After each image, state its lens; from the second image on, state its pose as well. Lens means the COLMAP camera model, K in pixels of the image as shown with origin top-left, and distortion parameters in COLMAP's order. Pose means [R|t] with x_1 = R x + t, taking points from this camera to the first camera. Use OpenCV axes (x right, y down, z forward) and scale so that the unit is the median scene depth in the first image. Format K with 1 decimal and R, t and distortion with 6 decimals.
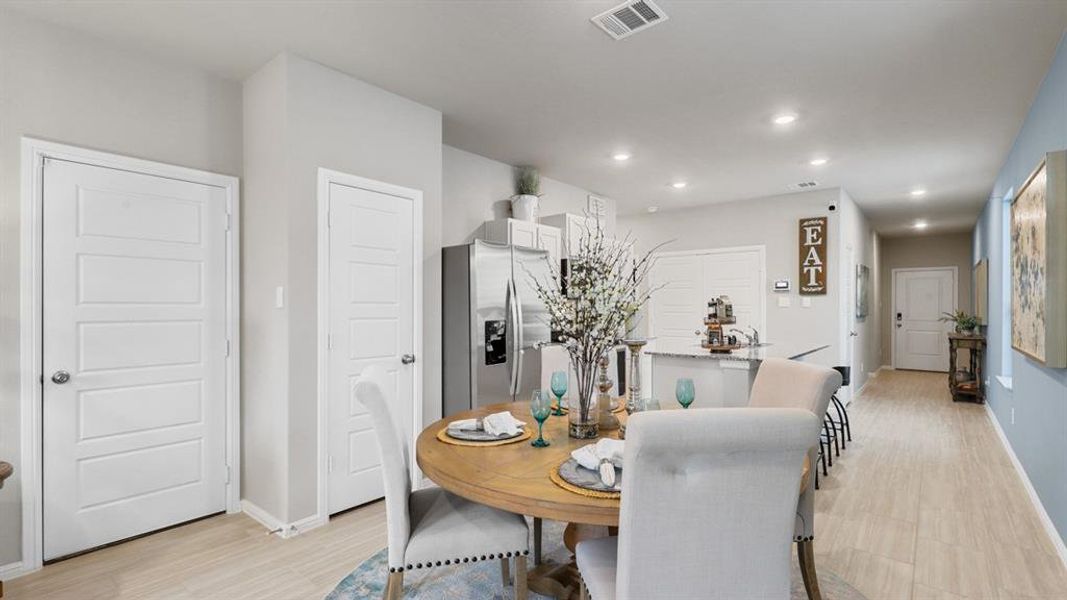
lens RADIAL K [[486.3, 0, 531.5], [0, 486.3, 308.1], [0, 0, 1]] dist [-0.001006, -0.000598]
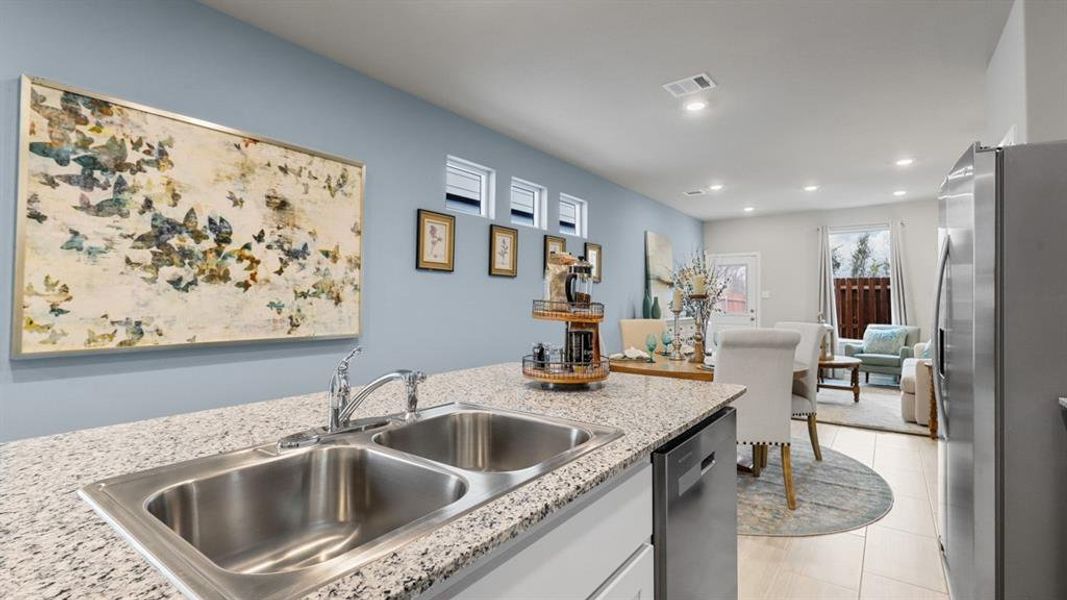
lens RADIAL K [[488.1, 0, 533.0], [0, 488.1, 288.1], [0, 0, 1]] dist [0.000640, -0.000213]
pose [[-0.997915, -0.005108, -0.064338, 0.300018], [-0.003504, 0.999681, -0.025027, 0.011091], [0.064446, -0.024750, -0.997614, 0.956539]]
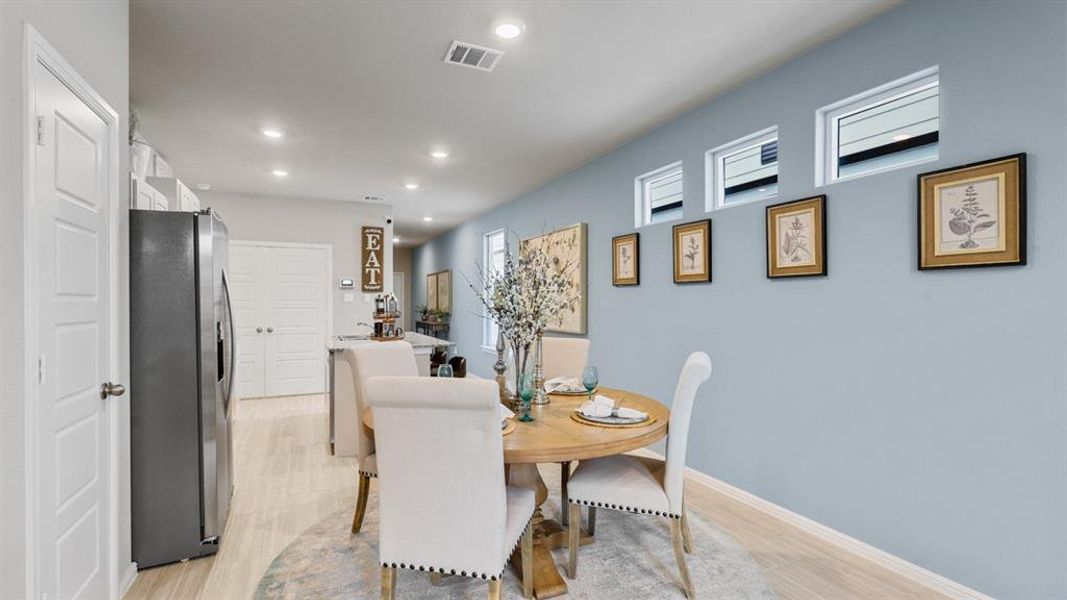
lens RADIAL K [[483.7, 0, 534.2], [0, 483.7, 303.4], [0, 0, 1]] dist [0.001214, -0.000589]
pose [[0.419324, -0.002193, 0.907834, -0.322379], [0.002031, 0.999997, 0.001477, -0.000741], [-0.907834, 0.001224, 0.419327, 0.153148]]
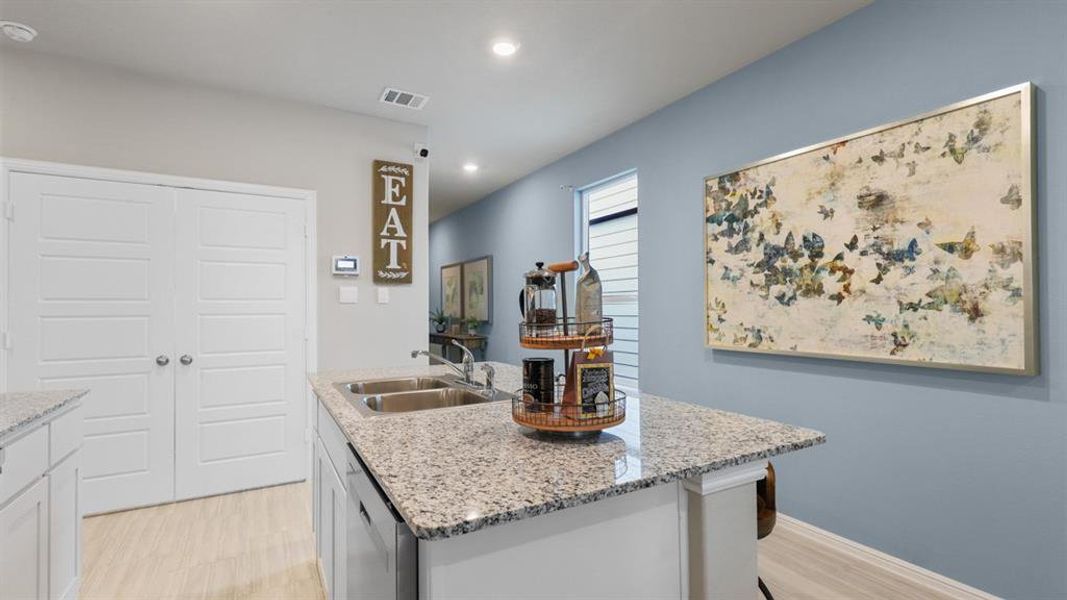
lens RADIAL K [[483.7, 0, 534.2], [0, 483.7, 303.4], [0, 0, 1]] dist [0.001214, -0.000589]
pose [[0.347581, 0.008725, 0.937609, 0.053394], [0.006147, 0.999914, -0.011583, 0.006819], [-0.937630, 0.009789, 0.347498, 0.611282]]
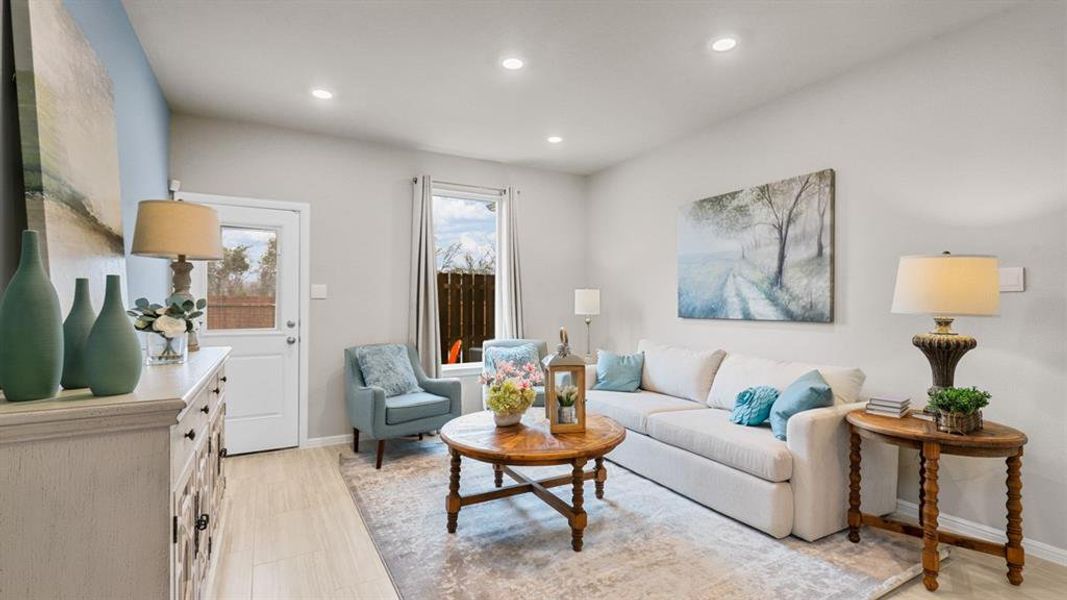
lens RADIAL K [[483.7, 0, 534.2], [0, 483.7, 303.4], [0, 0, 1]] dist [0.001214, -0.000589]
pose [[-0.349399, -0.007890, -0.936941, 0.083685], [-0.001931, 0.999968, -0.007701, 0.014928], [0.936972, -0.000881, -0.349403, 0.125609]]
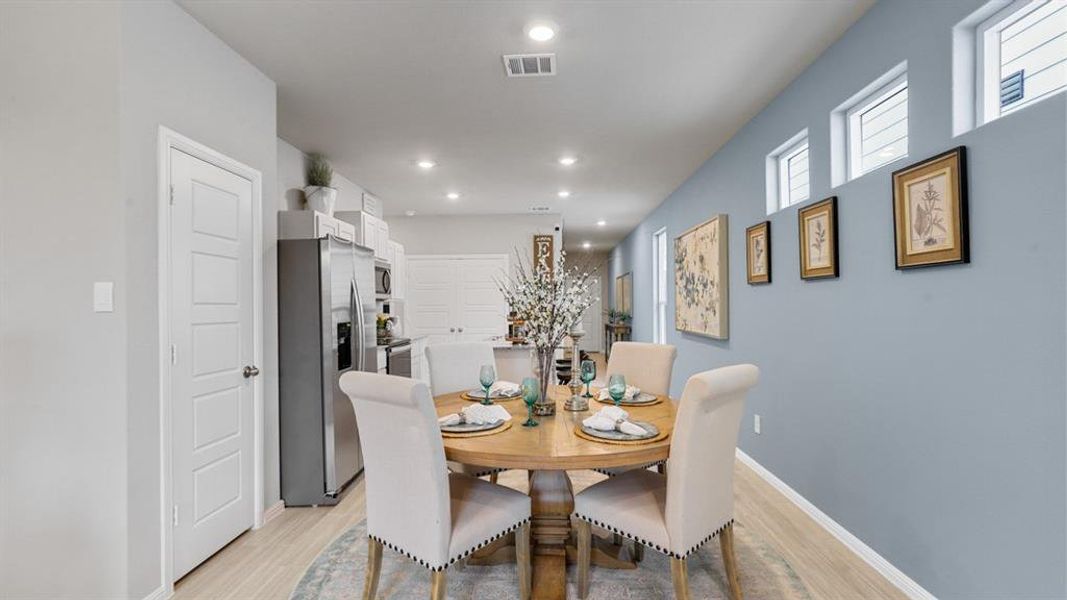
lens RADIAL K [[483.7, 0, 534.2], [0, 483.7, 303.4], [0, 0, 1]] dist [0.001214, -0.000589]
pose [[0.788866, -0.004818, 0.614546, -0.213092], [0.010943, 0.999921, -0.006209, -0.000460], [-0.614468, 0.011623, 0.788856, 0.024264]]
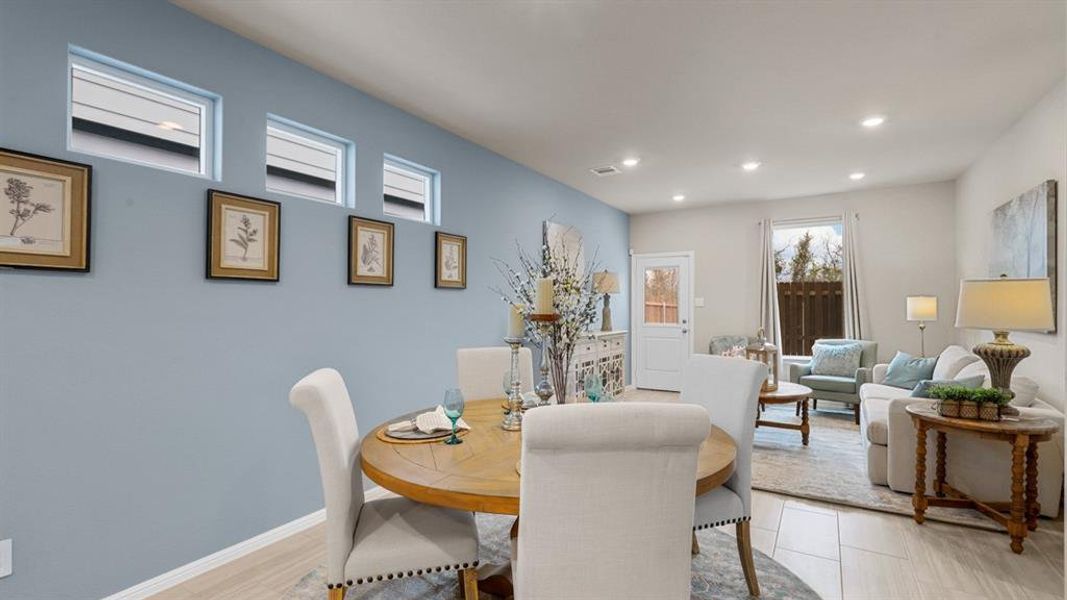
lens RADIAL K [[483.7, 0, 534.2], [0, 483.7, 303.4], [0, 0, 1]] dist [0.001214, -0.000589]
pose [[-0.988130, 0.002077, -0.153606, 0.111789], [0.002524, 0.999993, -0.002715, -0.002753], [0.153599, -0.003071, -0.988128, 0.684624]]
